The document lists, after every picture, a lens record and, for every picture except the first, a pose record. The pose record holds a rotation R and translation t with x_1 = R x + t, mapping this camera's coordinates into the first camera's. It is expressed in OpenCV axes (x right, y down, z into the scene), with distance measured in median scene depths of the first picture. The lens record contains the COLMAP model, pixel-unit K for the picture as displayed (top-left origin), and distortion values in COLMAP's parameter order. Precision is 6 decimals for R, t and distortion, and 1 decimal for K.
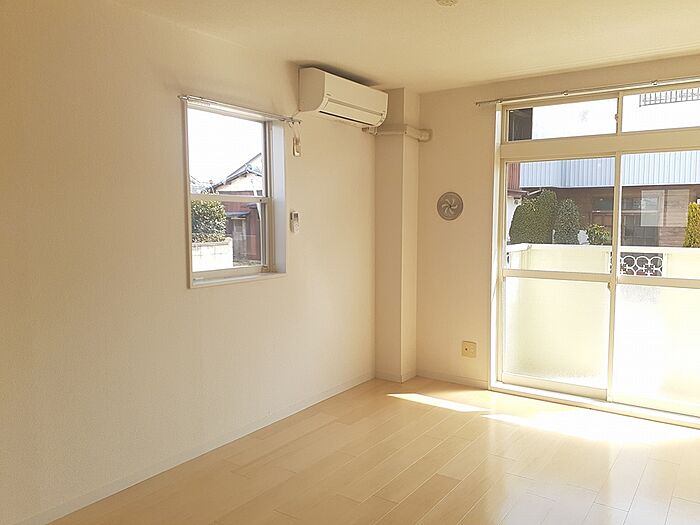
lens RADIAL K [[560.6, 0, 344.0], [0, 560.6, 261.5], [0, 0, 1]] dist [-0.003529, -0.037266]
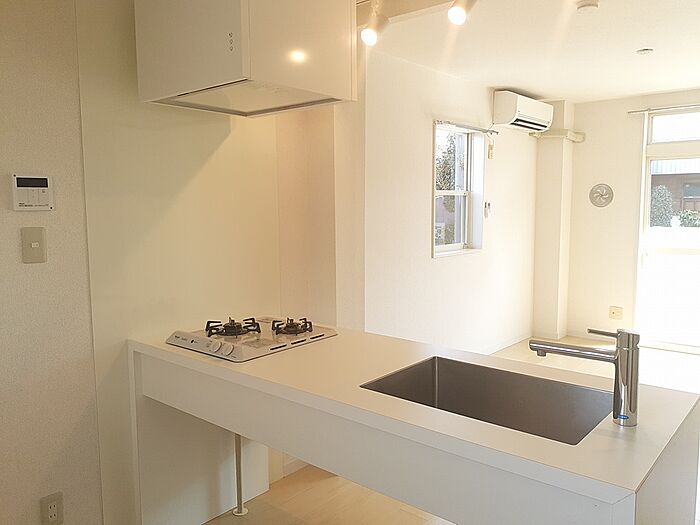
lens RADIAL K [[560.6, 0, 354.6], [0, 560.6, 264.2], [0, 0, 1]] dist [-0.003529, -0.037266]
pose [[0.994475, -0.002856, -0.104934, -0.230832], [0.005358, 0.999708, 0.023567, 0.021150], [0.104836, -0.023999, 0.994200, -0.291516]]
